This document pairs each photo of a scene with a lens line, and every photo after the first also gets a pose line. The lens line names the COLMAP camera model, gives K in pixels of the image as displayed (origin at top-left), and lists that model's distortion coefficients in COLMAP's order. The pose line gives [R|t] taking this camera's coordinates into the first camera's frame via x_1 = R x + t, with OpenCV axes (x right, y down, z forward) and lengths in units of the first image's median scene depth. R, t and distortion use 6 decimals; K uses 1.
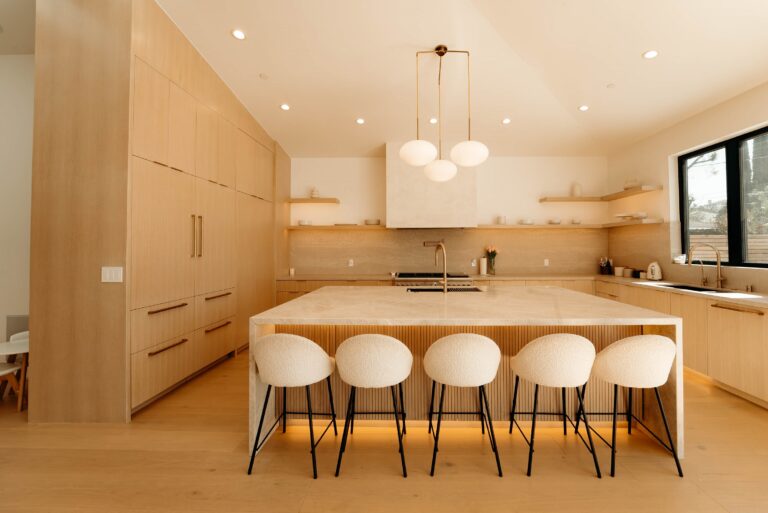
lens RADIAL K [[317.0, 0, 407.7], [0, 317.0, 242.2], [0, 0, 1]] dist [-0.018934, -0.000379]
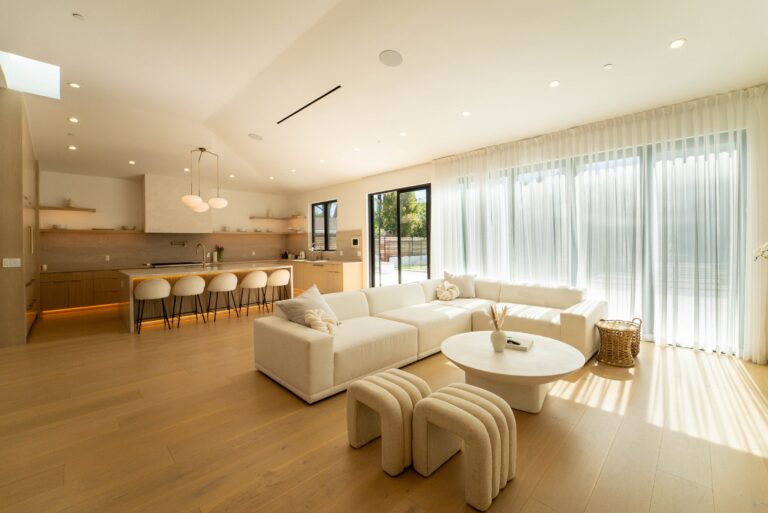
lens RADIAL K [[317.0, 0, 387.4], [0, 317.0, 242.4], [0, 0, 1]] dist [-0.018934, -0.000379]
pose [[0.691272, -0.005225, 0.722576, -0.355995], [-0.001221, 0.999964, 0.008398, -0.014018], [-0.722594, -0.006687, 0.691240, -0.846849]]
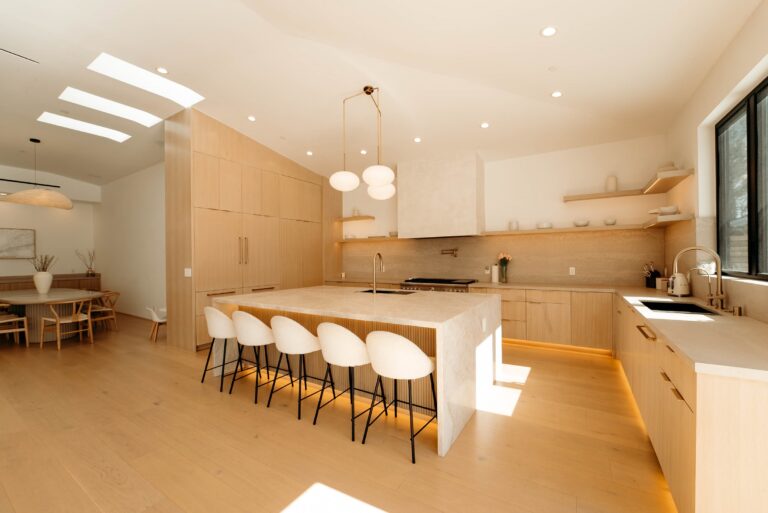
lens RADIAL K [[317.0, 0, 385.0], [0, 317.0, 253.7], [0, 0, 1]] dist [-0.018934, -0.000379]
pose [[0.857777, -0.014137, -0.513828, 0.494494], [0.019328, 0.999802, 0.004758, 0.002254], [0.513659, -0.014013, 0.857880, -0.000705]]
